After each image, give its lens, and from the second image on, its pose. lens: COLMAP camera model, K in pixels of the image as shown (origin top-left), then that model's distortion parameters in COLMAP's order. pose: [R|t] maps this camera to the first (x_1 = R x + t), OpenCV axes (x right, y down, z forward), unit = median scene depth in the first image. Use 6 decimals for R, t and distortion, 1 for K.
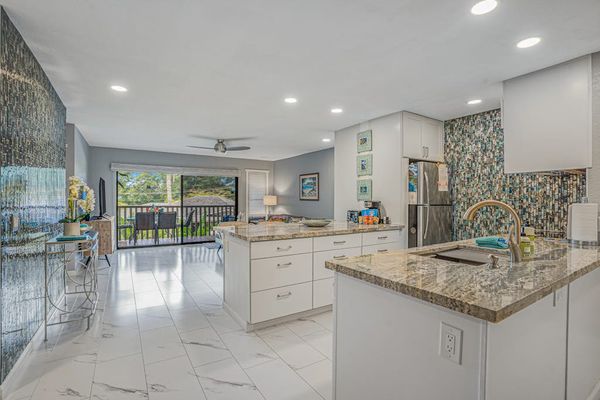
lens RADIAL K [[281.2, 0, 300.0], [0, 281.2, 200.0], [0, 0, 1]] dist [-0.014280, 0.000779]
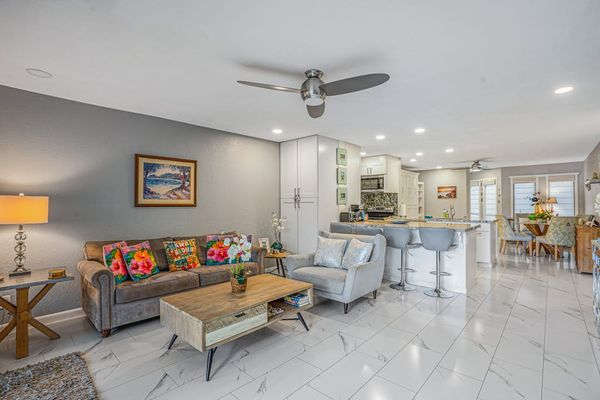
lens RADIAL K [[281.2, 0, 300.0], [0, 281.2, 200.0], [0, 0, 1]] dist [-0.014280, 0.000779]
pose [[-0.246773, 0.003322, 0.969068, -0.537657], [0.003683, 0.999990, -0.002491, -0.008450], [-0.969066, 0.002954, -0.246783, 0.858371]]
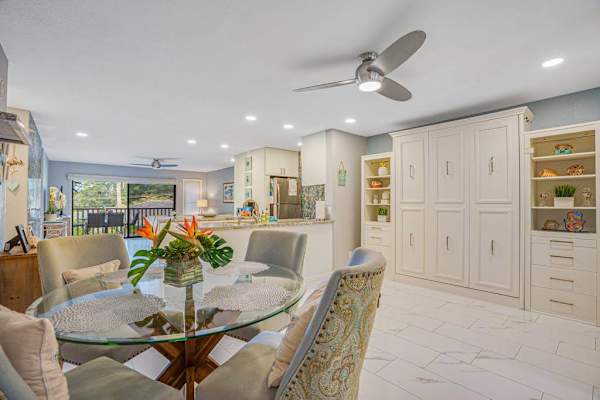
lens RADIAL K [[281.2, 0, 300.0], [0, 281.2, 200.0], [0, 0, 1]] dist [-0.014280, 0.000779]
pose [[0.991328, -0.002674, 0.131382, 0.184790], [0.005015, 0.999834, -0.017492, 0.013397], [-0.131313, 0.017999, 0.991178, -0.356878]]
